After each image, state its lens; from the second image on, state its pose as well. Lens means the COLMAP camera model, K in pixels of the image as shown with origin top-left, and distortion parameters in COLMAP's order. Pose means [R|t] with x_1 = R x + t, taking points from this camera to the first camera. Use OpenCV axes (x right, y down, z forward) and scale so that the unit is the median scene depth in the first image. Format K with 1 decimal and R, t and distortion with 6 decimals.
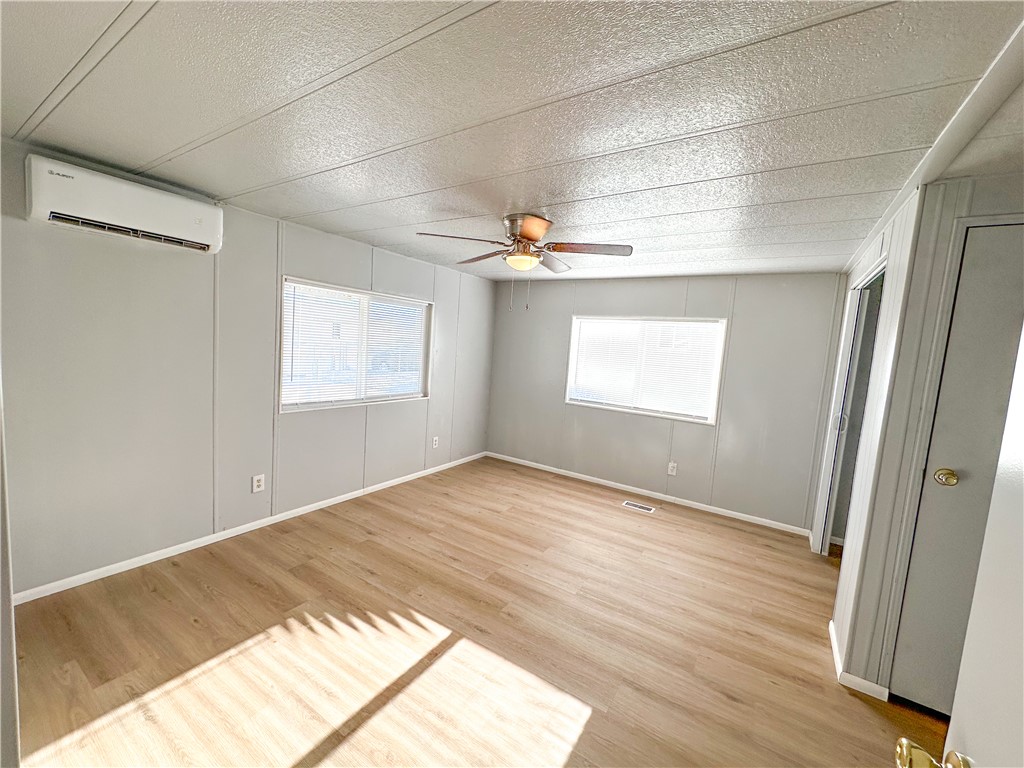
lens RADIAL K [[410.8, 0, 517.8], [0, 410.8, 383.5], [0, 0, 1]] dist [-0.002385, 0.000690]
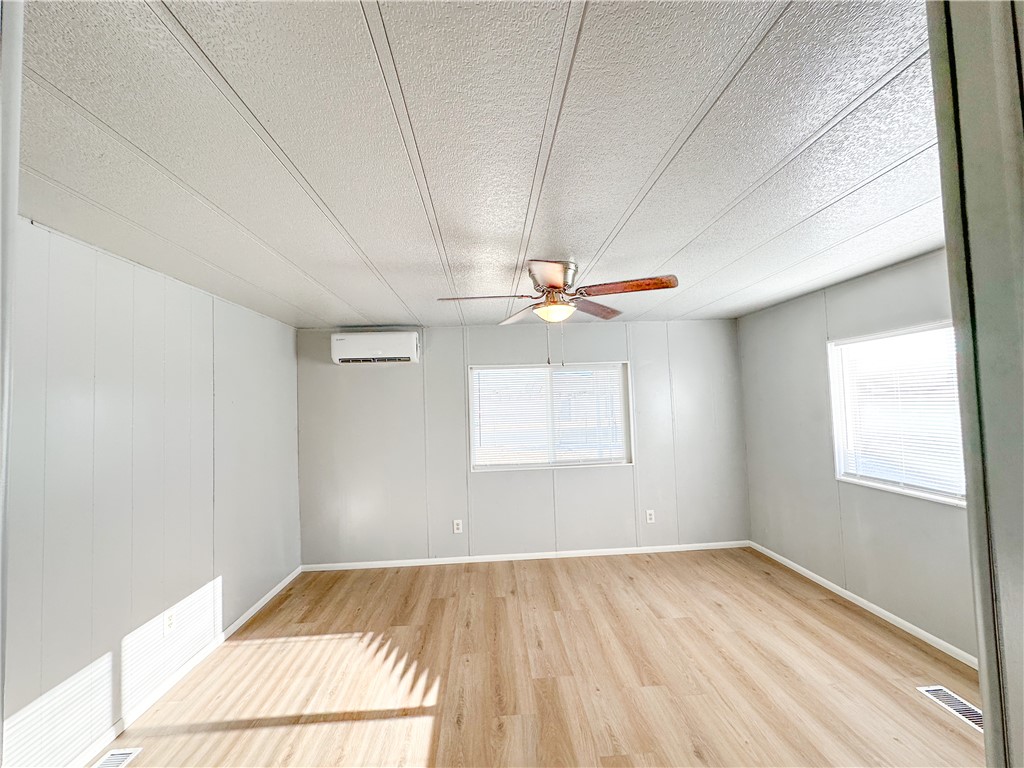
lens RADIAL K [[410.8, 0, 513.0], [0, 410.8, 388.6], [0, 0, 1]] dist [-0.002385, 0.000690]
pose [[0.575826, -0.122454, -0.808350, 0.481518], [-0.000704, 0.988645, -0.150268, 0.006719], [0.817572, 0.087097, 0.569202, 0.311621]]
